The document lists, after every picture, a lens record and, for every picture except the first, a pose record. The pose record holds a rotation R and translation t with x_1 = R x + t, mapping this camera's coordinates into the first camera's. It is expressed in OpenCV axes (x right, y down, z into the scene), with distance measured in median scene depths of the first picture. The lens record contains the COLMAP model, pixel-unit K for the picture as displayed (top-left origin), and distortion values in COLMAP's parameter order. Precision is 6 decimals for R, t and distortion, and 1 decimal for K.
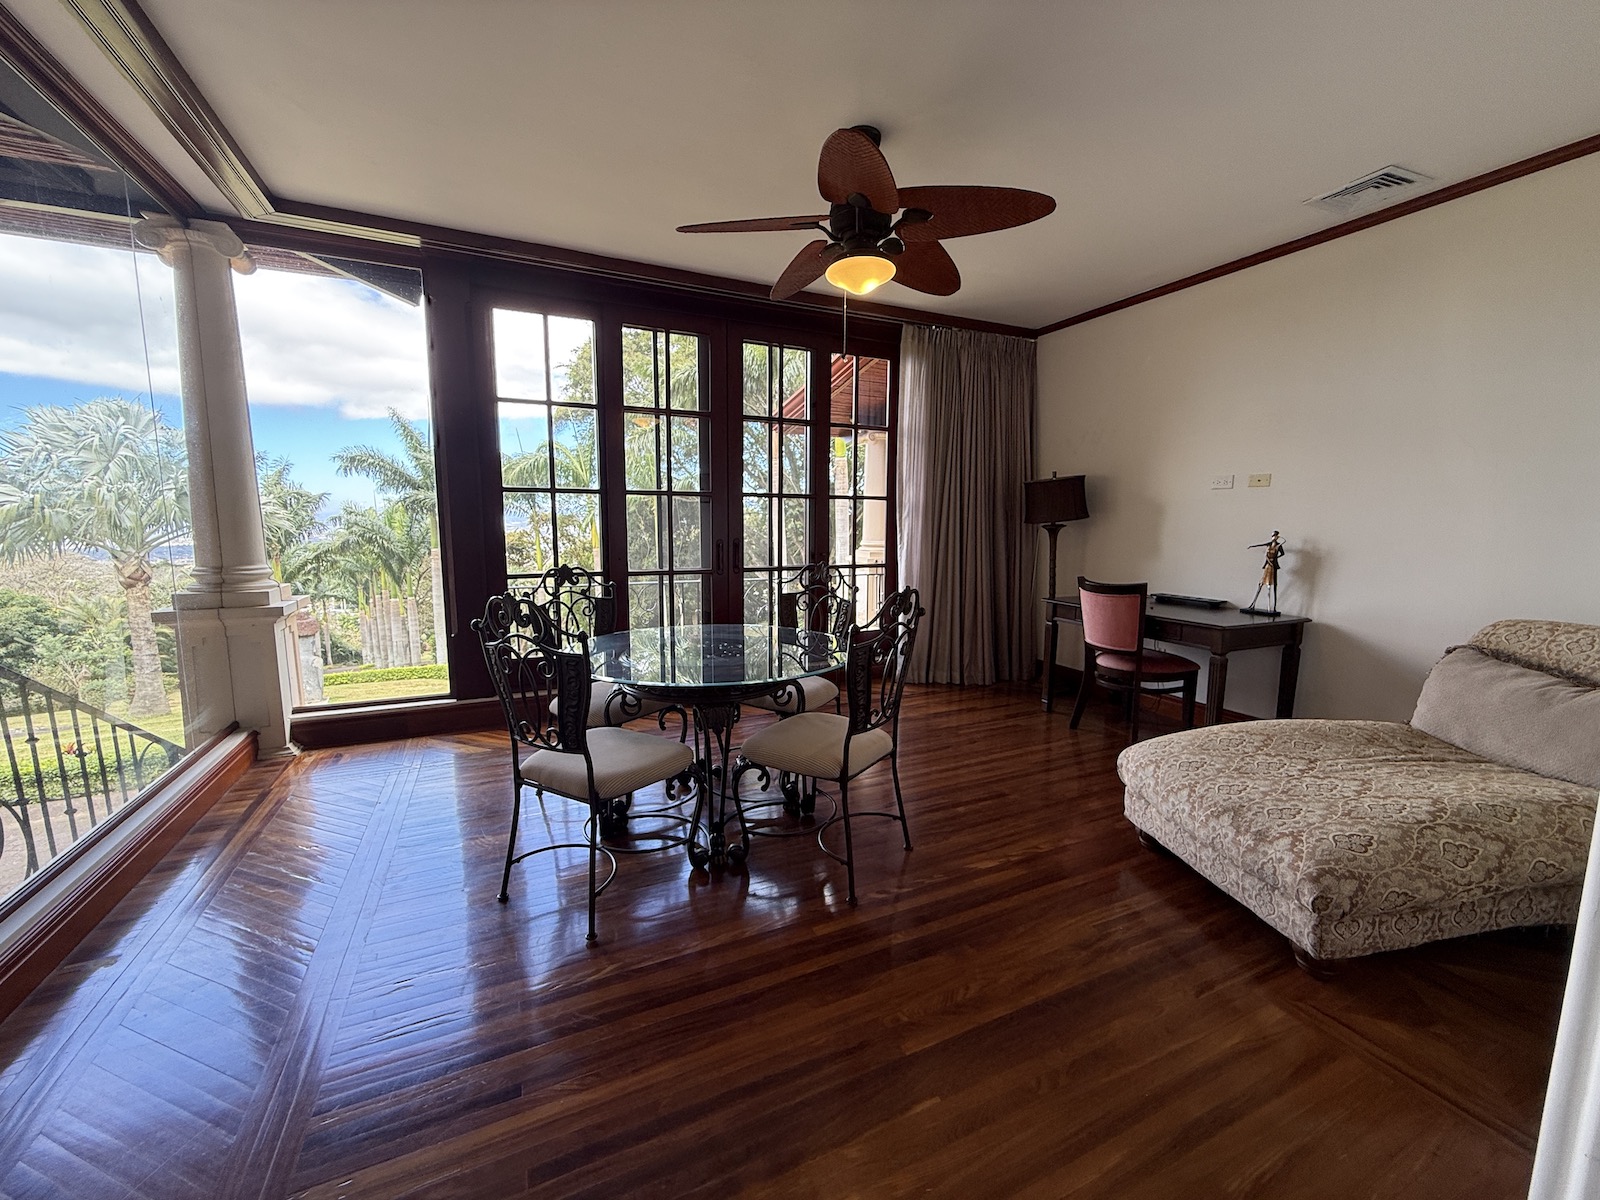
lens RADIAL K [[636.6, 0, 800.0], [0, 636.6, 600.0], [0, 0, 1]] dist [-0.000664, 0.000126]
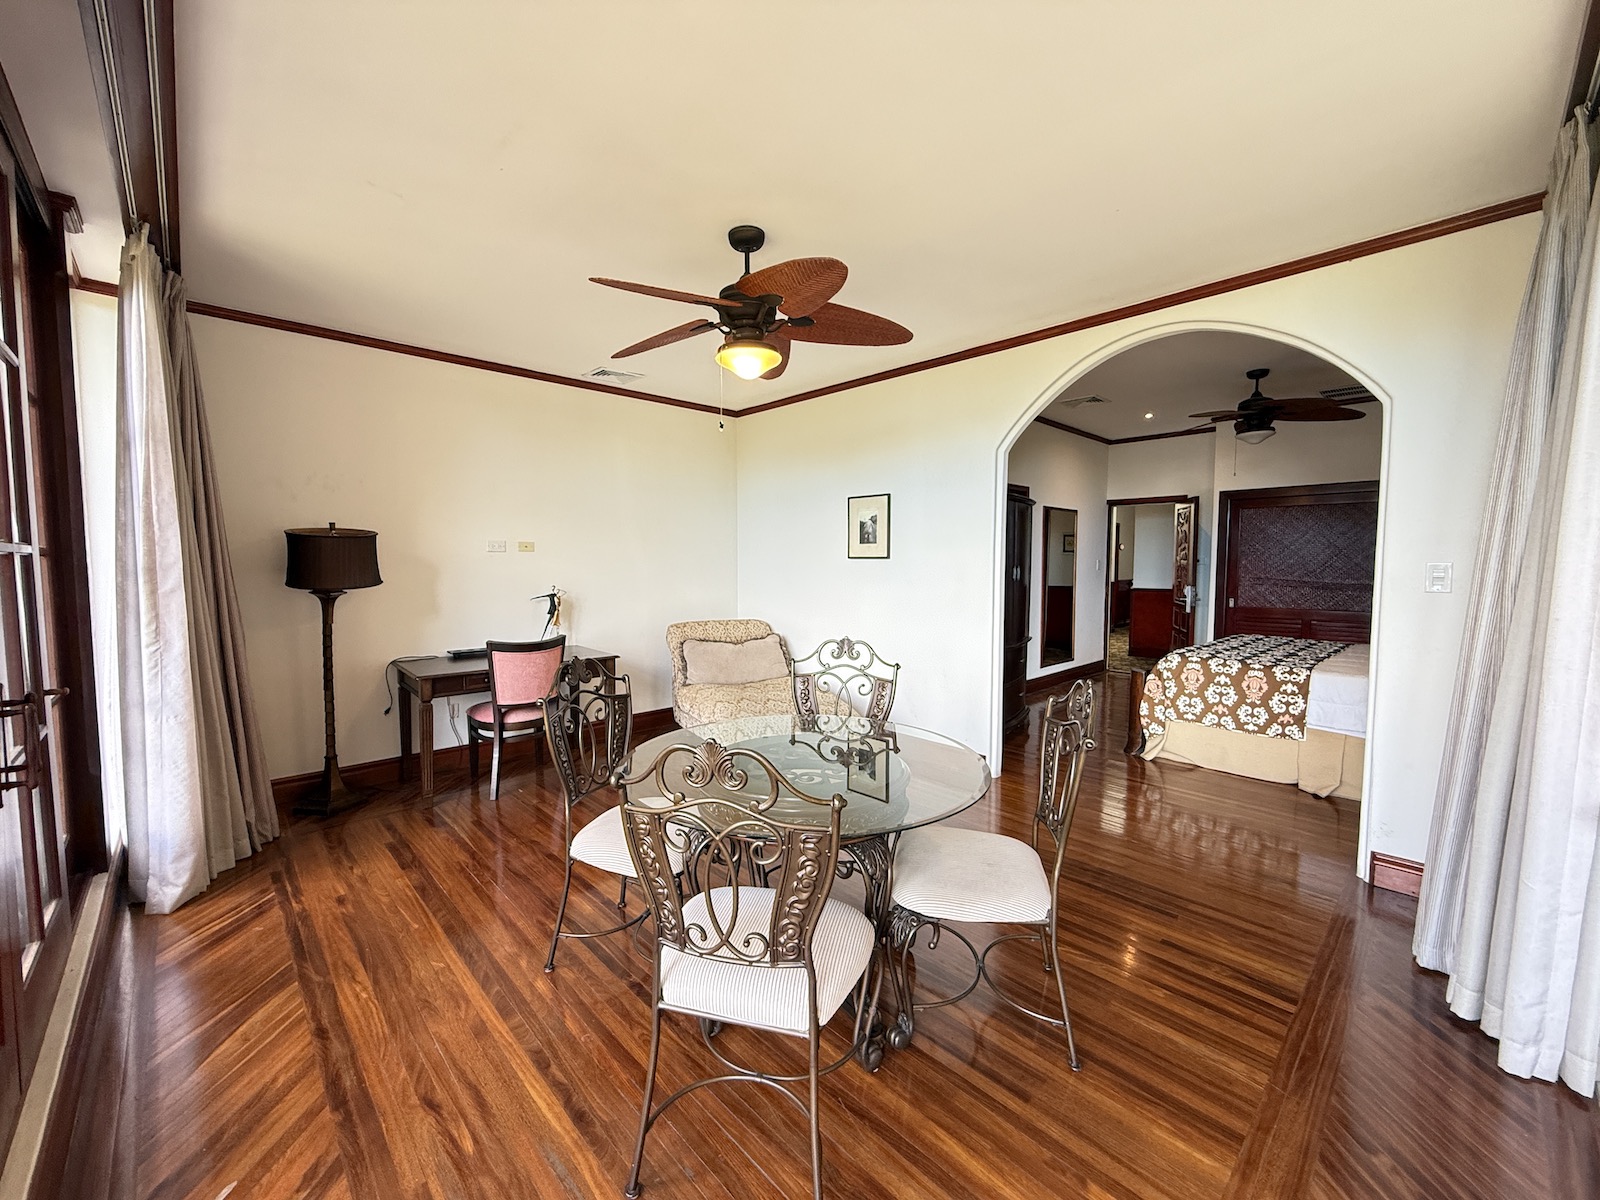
lens RADIAL K [[636.6, 0, 800.0], [0, 636.6, 600.0], [0, 0, 1]] dist [-0.000664, 0.000126]
pose [[-0.317759, -0.068633, 0.945684, -0.557839], [0.113231, 0.987493, 0.109714, -0.135744], [-0.941386, 0.141943, -0.306013, 0.755704]]
